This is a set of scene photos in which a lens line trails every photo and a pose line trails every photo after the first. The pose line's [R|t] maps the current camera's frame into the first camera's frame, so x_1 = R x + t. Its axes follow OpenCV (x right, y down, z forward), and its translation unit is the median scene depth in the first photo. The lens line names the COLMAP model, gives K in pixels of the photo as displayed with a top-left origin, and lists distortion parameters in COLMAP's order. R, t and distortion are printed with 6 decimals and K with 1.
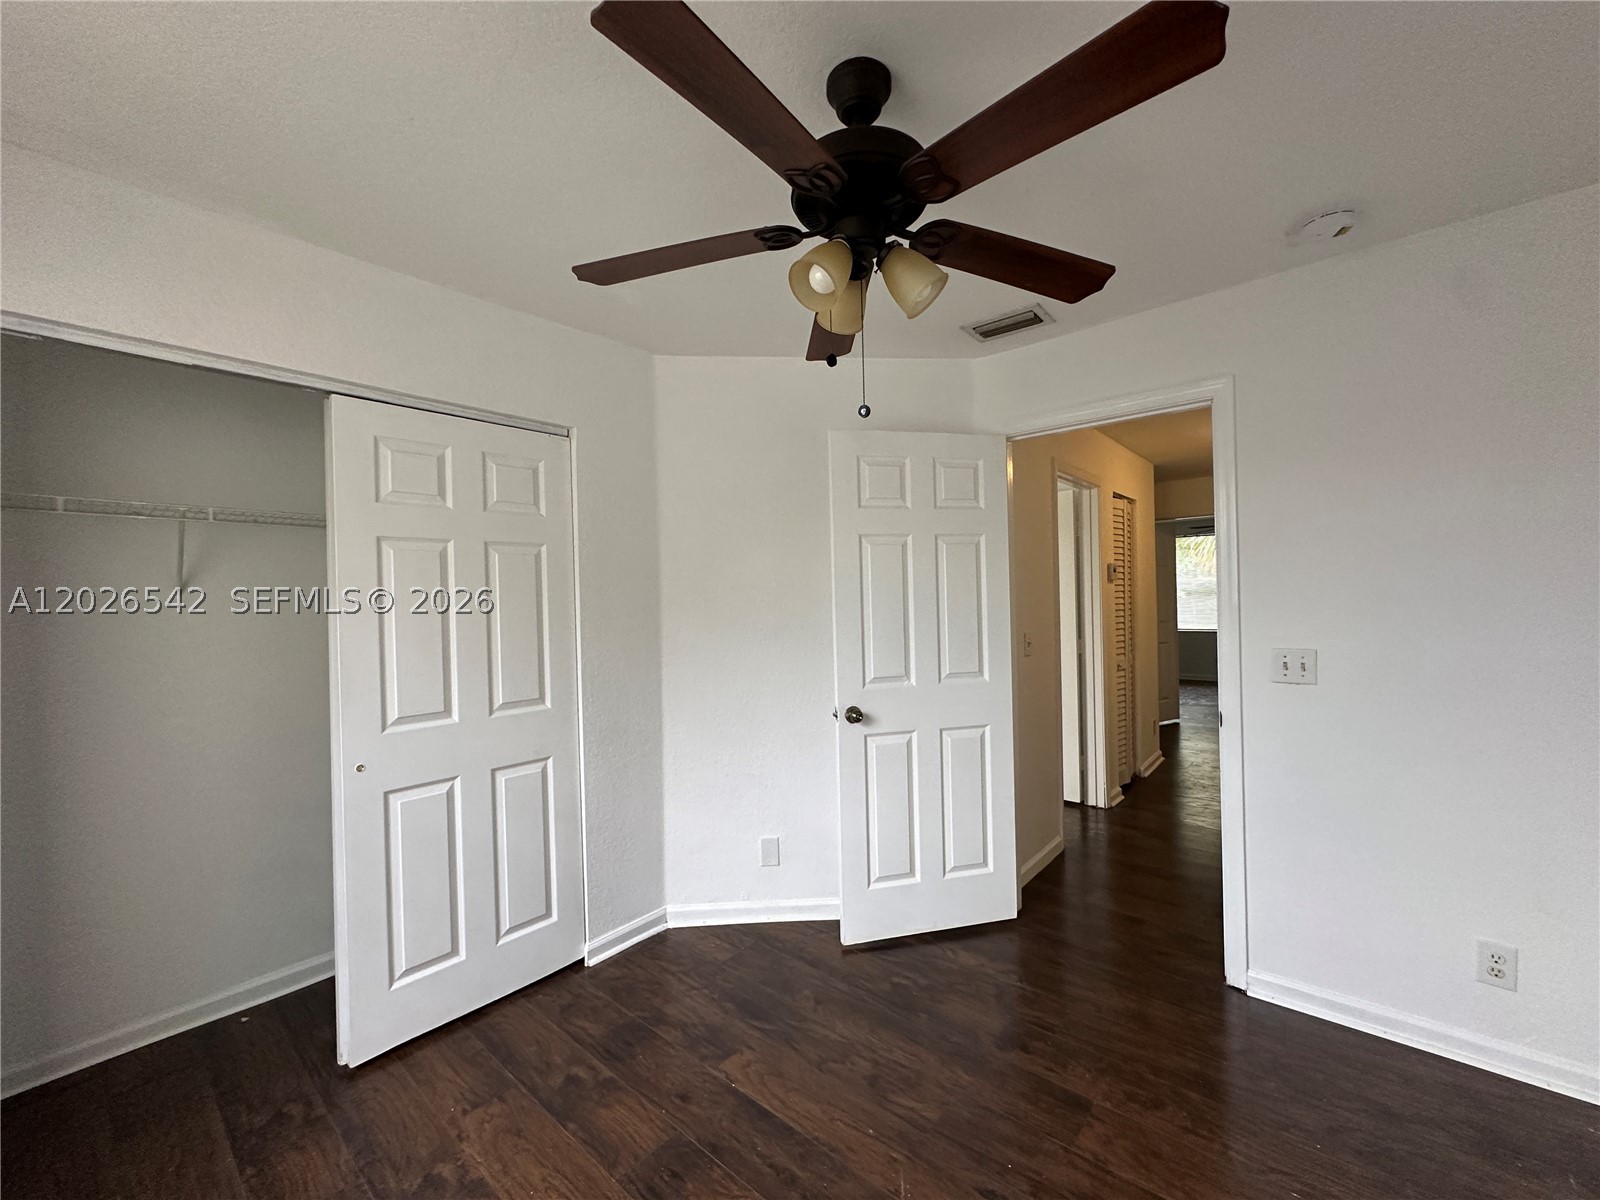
lens RADIAL K [[638.3, 0, 800.0], [0, 638.3, 600.0], [0, 0, 1]] dist [-0.000723, 0.000558]
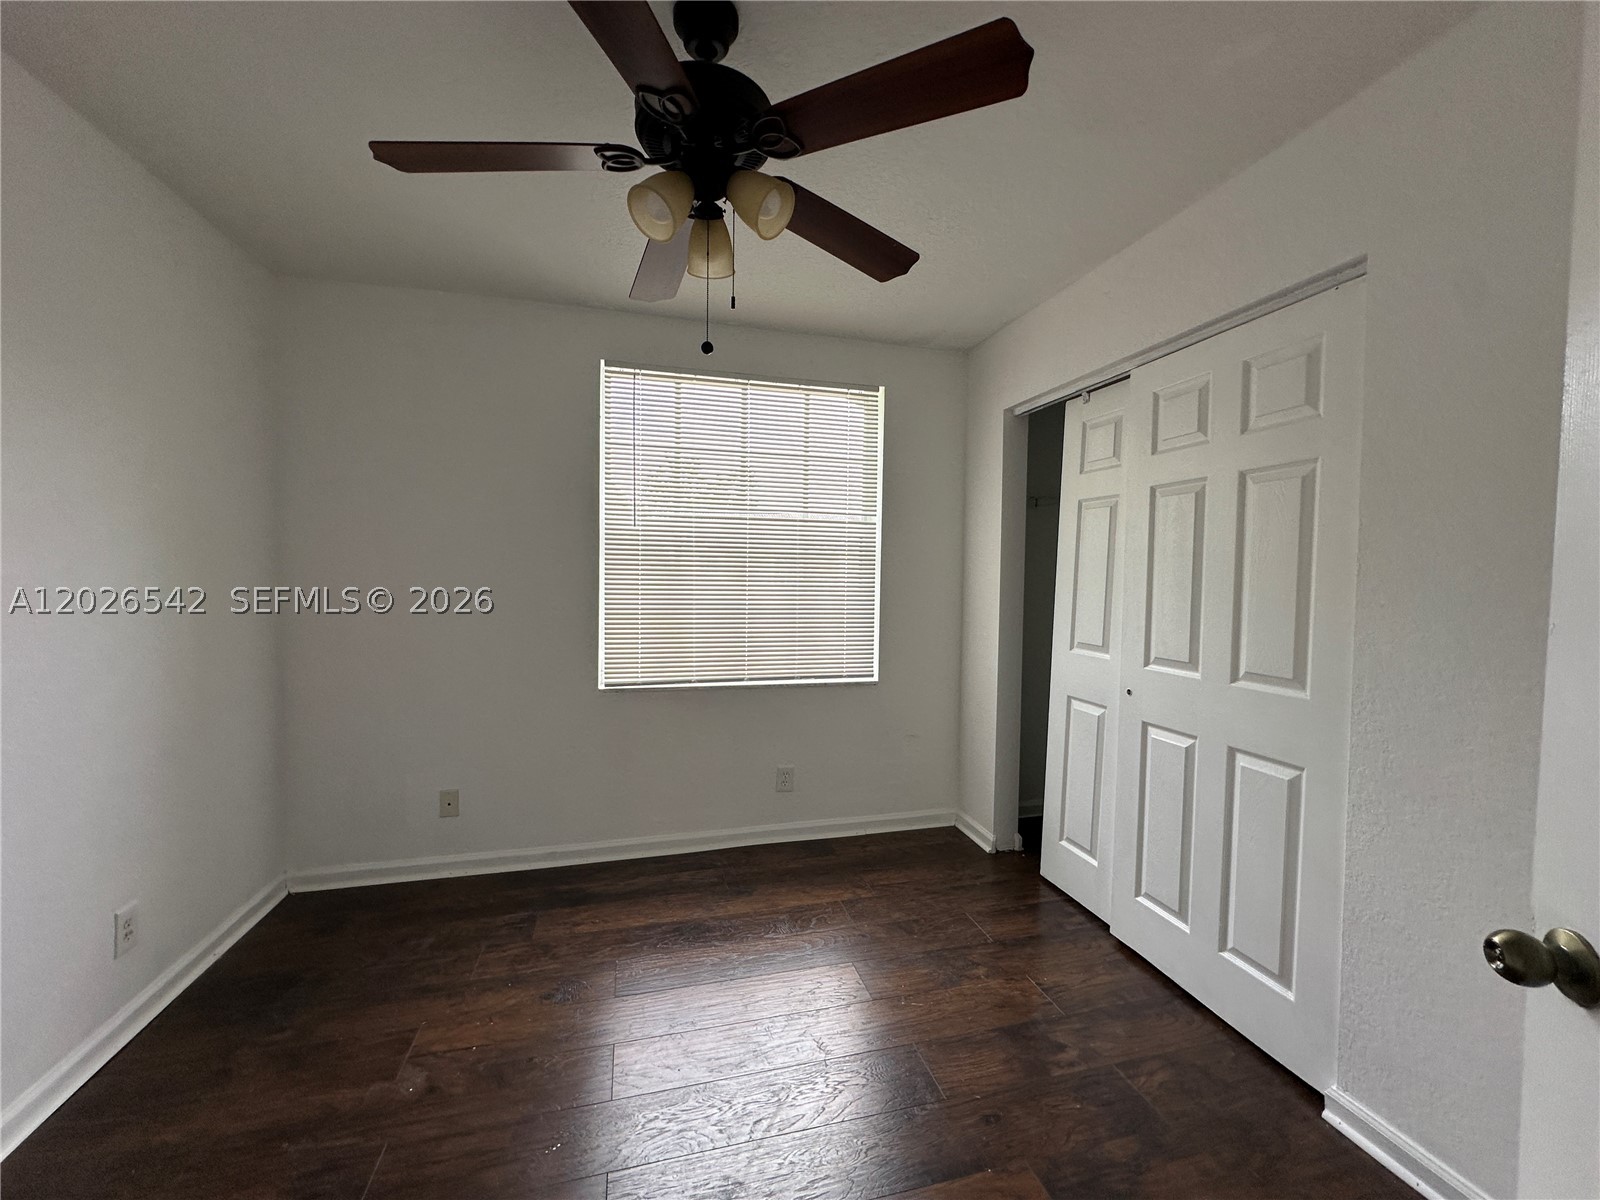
lens RADIAL K [[638.3, 0, 800.0], [0, 638.3, 600.0], [0, 0, 1]] dist [-0.000723, 0.000558]
pose [[-0.566911, 0.056945, -0.821809, 0.271808], [0.006674, 0.997893, 0.064542, 0.009251], [0.823752, 0.031105, -0.566096, 0.539506]]
